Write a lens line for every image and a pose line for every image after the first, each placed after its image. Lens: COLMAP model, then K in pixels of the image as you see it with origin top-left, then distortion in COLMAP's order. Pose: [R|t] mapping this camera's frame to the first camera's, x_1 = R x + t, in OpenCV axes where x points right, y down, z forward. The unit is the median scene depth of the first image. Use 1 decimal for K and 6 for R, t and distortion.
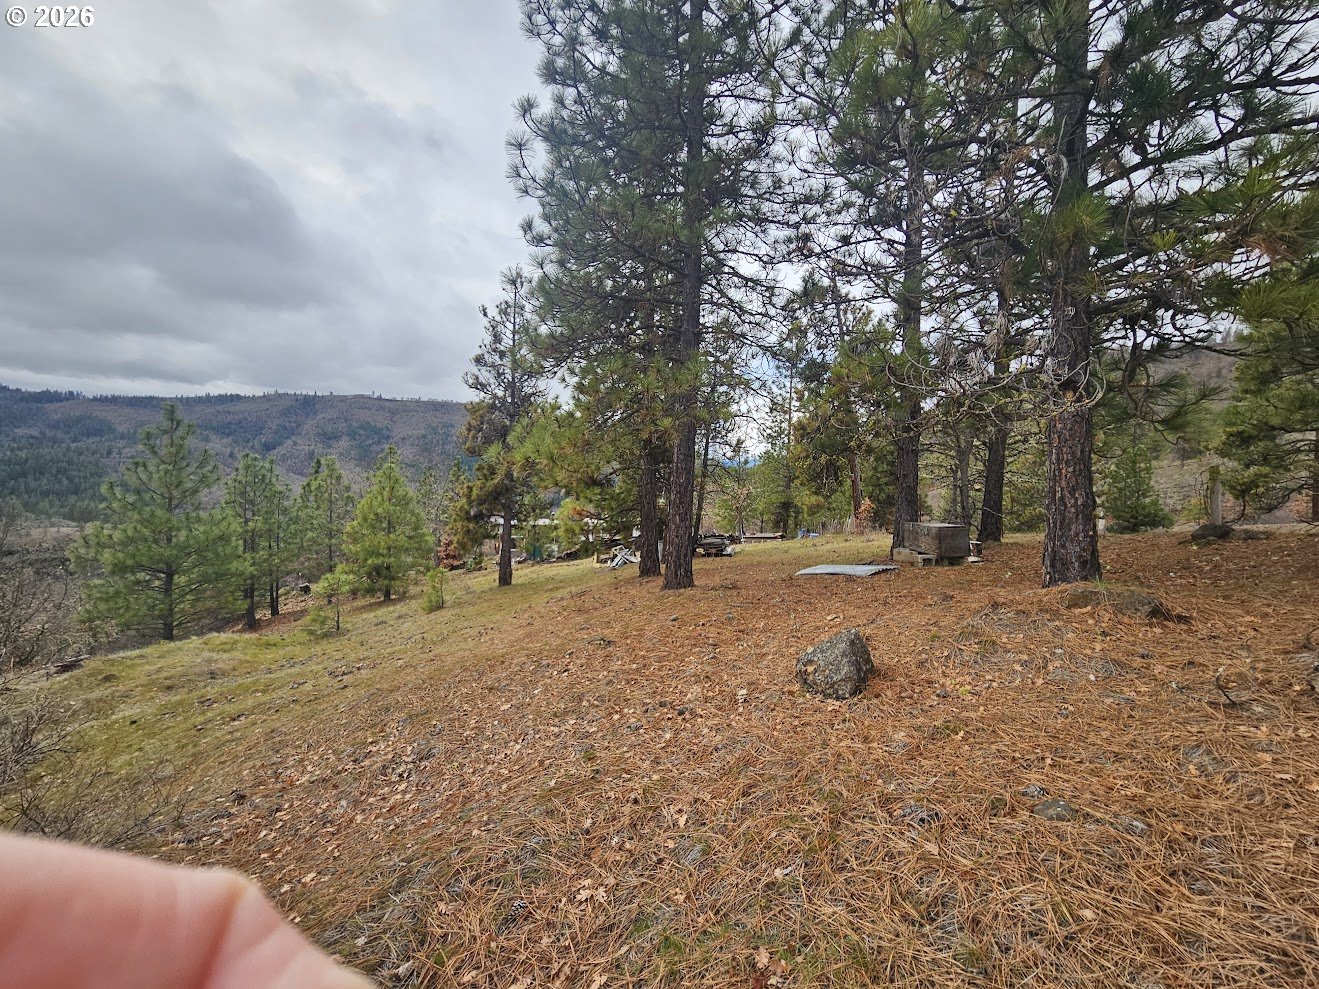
lens RADIAL K [[544.1, 0, 661.4], [0, 544.1, 493.3], [0, 0, 1]] dist [-0.003692, 0.001919]
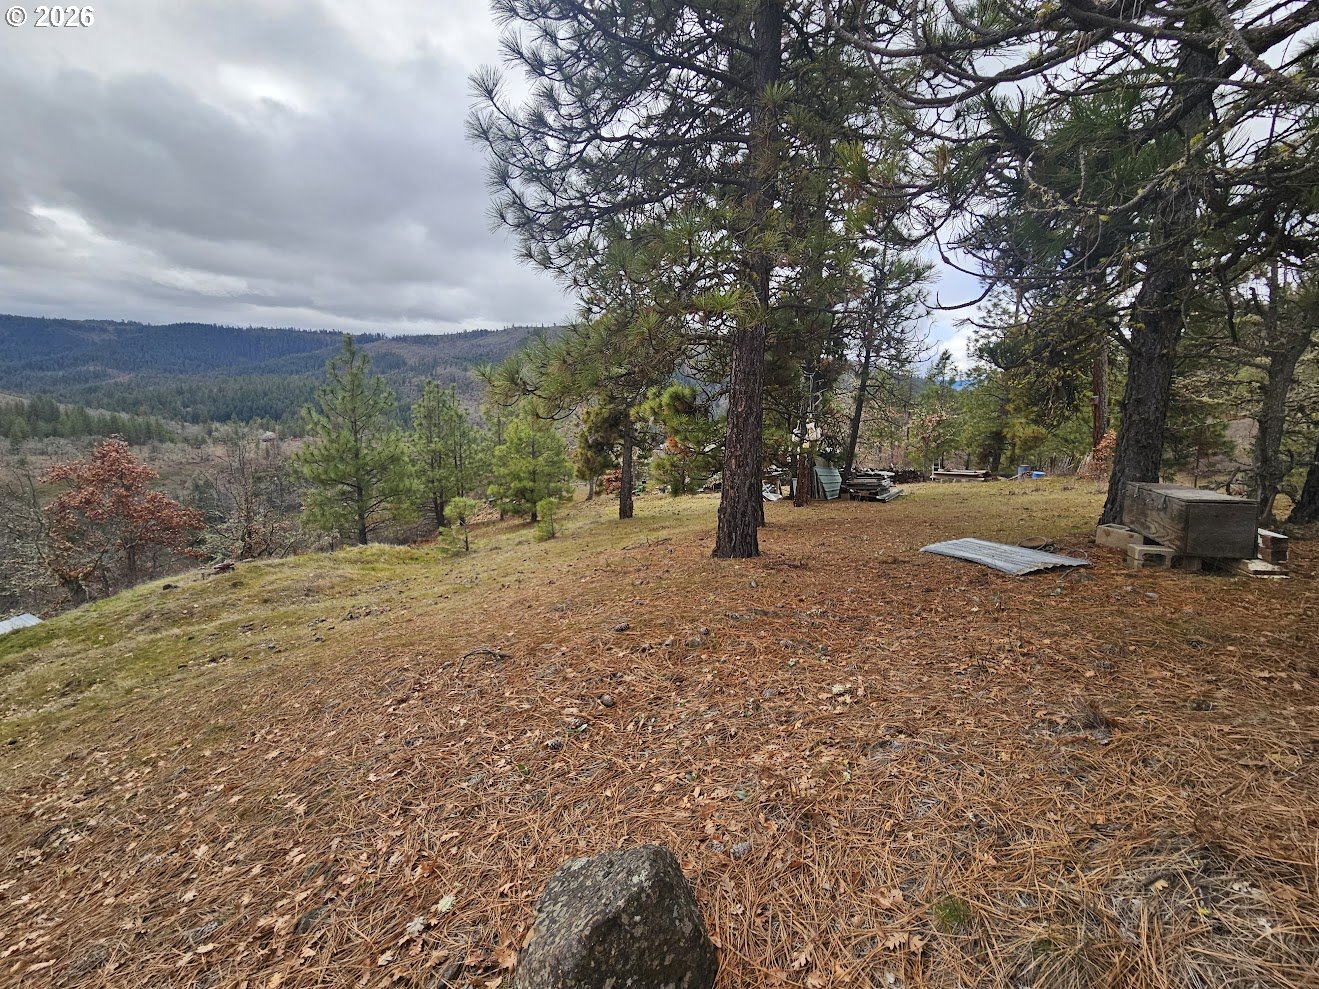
lens RADIAL K [[544.1, 0, 657.7], [0, 544.1, 490.9], [0, 0, 1]] dist [-0.003692, 0.001919]
pose [[0.933678, 0.054996, -0.353866, 0.086179], [-0.006433, 0.990554, 0.136976, -0.006437], [0.358056, -0.125615, 0.925212, 0.130272]]
